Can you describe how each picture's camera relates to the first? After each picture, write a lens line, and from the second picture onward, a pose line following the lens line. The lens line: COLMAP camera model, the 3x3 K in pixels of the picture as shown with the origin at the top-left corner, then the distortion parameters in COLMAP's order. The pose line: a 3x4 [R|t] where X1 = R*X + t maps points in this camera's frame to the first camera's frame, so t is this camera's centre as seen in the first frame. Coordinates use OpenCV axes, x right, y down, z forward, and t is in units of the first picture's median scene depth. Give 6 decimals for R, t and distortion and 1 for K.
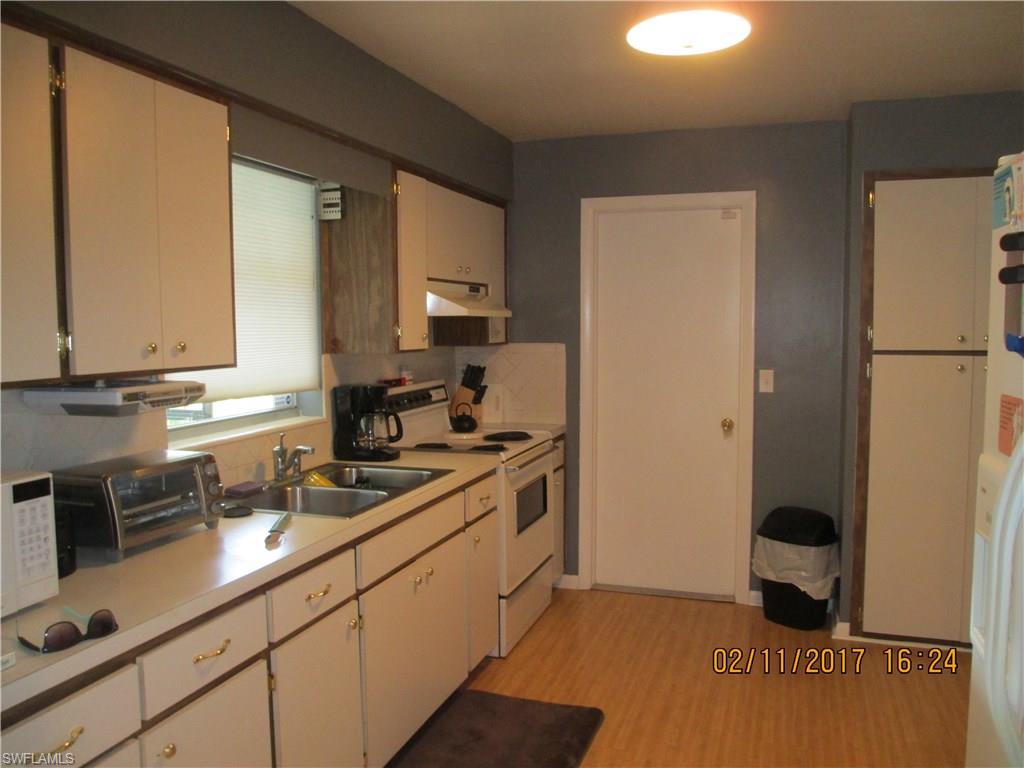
lens RADIAL K [[850.1, 0, 512.0], [0, 850.1, 384.0], [0, 0, 1]] dist [-0.071333, 0.043748]
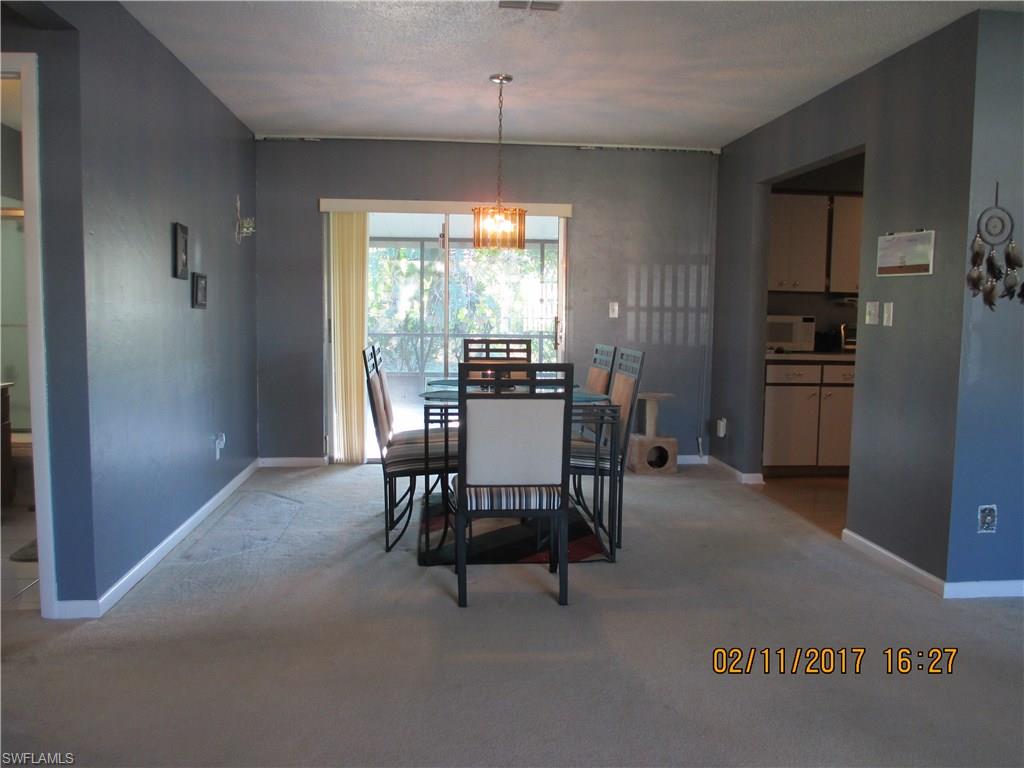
lens RADIAL K [[850.1, 0, 512.0], [0, 850.1, 384.0], [0, 0, 1]] dist [-0.071333, 0.043748]
pose [[0.401348, 0.098917, -0.910569, 1.996580], [-0.084985, 0.993884, 0.070509, 0.218439], [0.911974, 0.049086, 0.407300, -1.472044]]
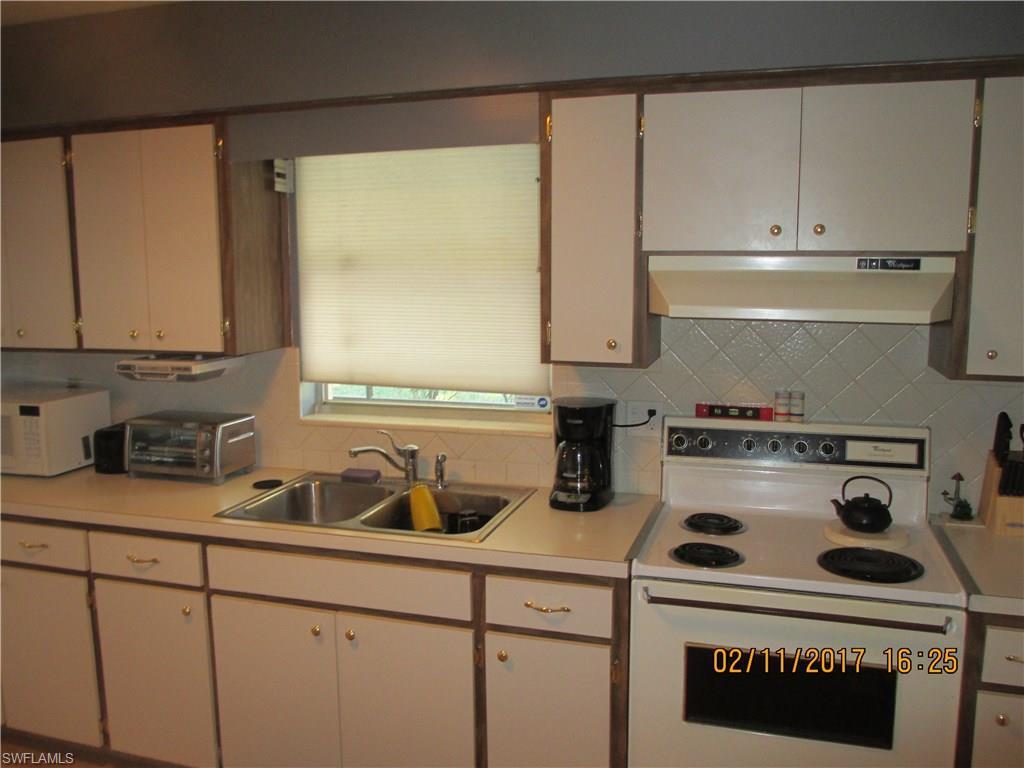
lens RADIAL K [[850.1, 0, 512.0], [0, 850.1, 384.0], [0, 0, 1]] dist [-0.071333, 0.043748]
pose [[0.019821, 0.158345, -0.987185, 0.977973], [-0.064721, 0.985511, 0.156777, -0.225148], [0.997707, 0.060785, 0.029782, 1.642730]]
